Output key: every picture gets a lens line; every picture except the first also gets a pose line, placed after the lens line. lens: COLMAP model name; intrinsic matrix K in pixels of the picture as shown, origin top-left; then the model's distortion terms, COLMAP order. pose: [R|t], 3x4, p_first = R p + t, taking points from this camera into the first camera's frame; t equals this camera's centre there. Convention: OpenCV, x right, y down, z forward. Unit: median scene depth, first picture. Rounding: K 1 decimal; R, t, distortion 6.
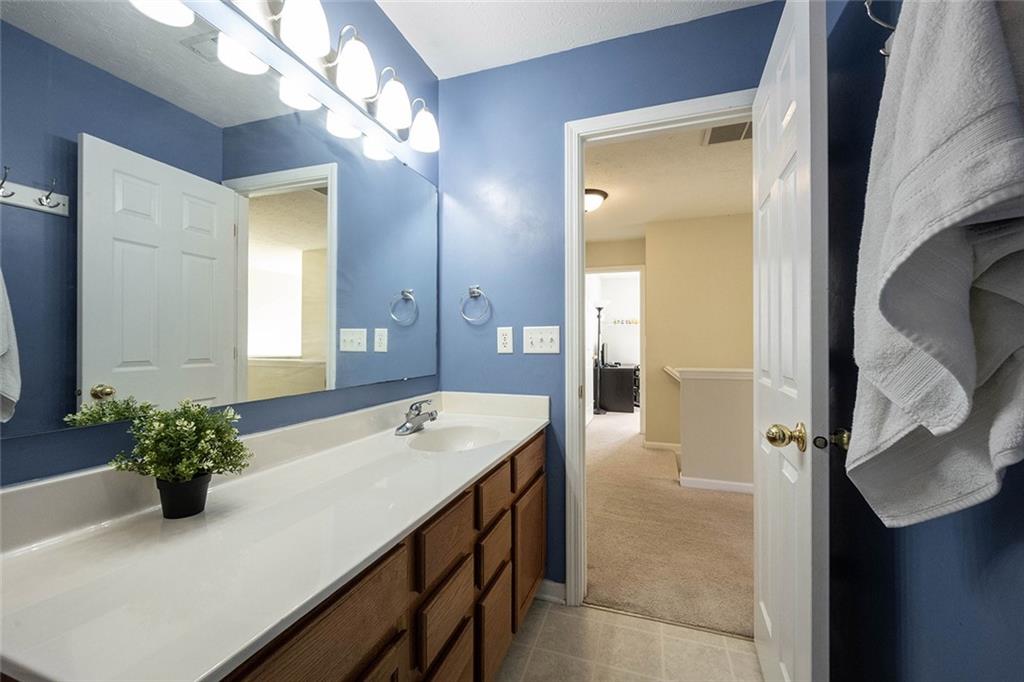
lens RADIAL K [[402.2, 0, 510.6], [0, 402.2, 343.8], [0, 0, 1]] dist [-0.000287, -0.000017]
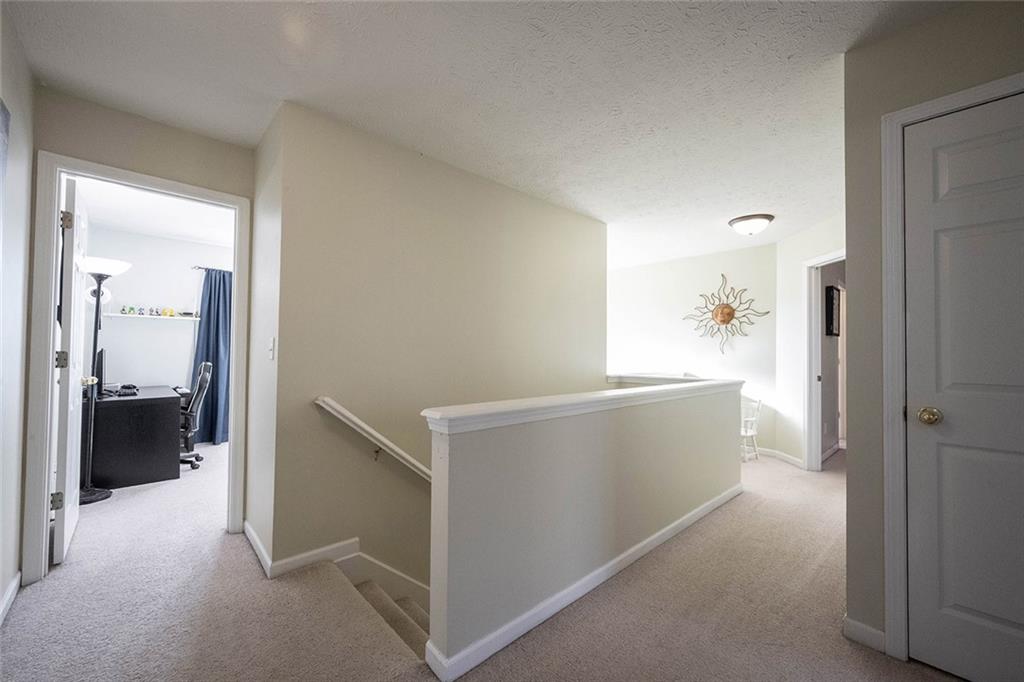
lens RADIAL K [[402.2, 0, 510.6], [0, 402.2, 343.8], [0, 0, 1]] dist [-0.000287, -0.000017]
pose [[0.463101, 0.015338, 0.886173, 0.027220], [-0.005655, 0.999881, -0.014351, -0.004822], [-0.886287, 0.001635, 0.463133, 0.353795]]
